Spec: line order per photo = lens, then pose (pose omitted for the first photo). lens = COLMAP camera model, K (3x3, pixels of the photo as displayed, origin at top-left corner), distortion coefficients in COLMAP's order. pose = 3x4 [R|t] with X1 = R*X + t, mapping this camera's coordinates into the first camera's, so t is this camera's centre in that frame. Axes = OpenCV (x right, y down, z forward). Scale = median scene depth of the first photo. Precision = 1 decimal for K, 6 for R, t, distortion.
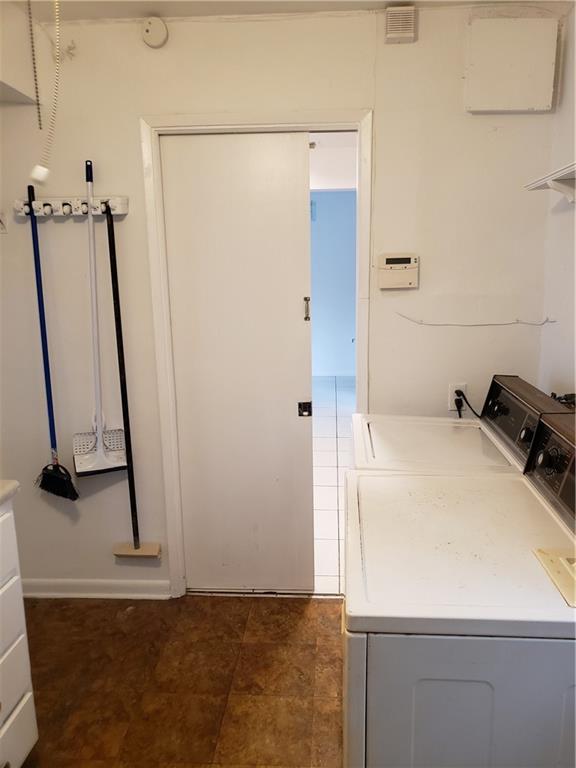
lens RADIAL K [[610.8, 0, 284.4], [0, 610.8, 381.5], [0, 0, 1]] dist [0.007728, 0.031540]
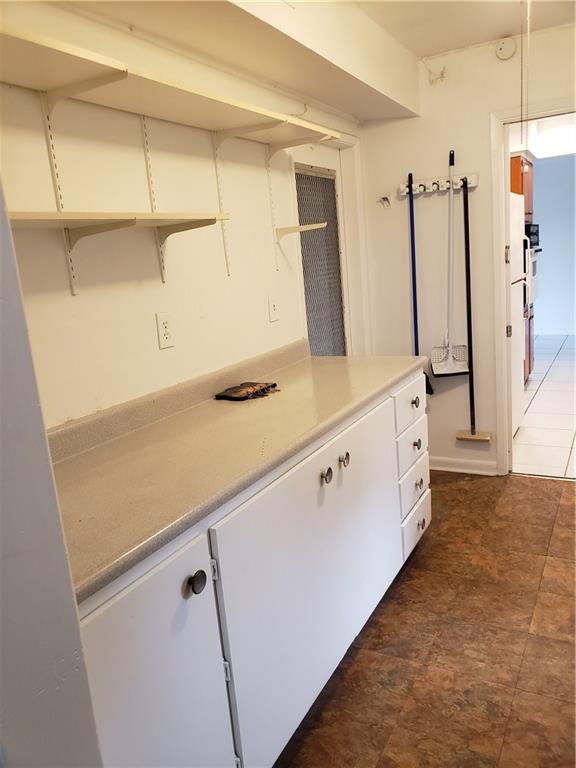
lens RADIAL K [[610.8, 0, 295.5], [0, 610.8, 384.5], [0, 0, 1]] dist [0.007728, 0.031540]
pose [[0.919508, 0.022610, -0.392420, -0.082702], [-0.007578, 0.999178, 0.039813, 0.124463], [0.392998, -0.033635, 0.918924, -0.453778]]
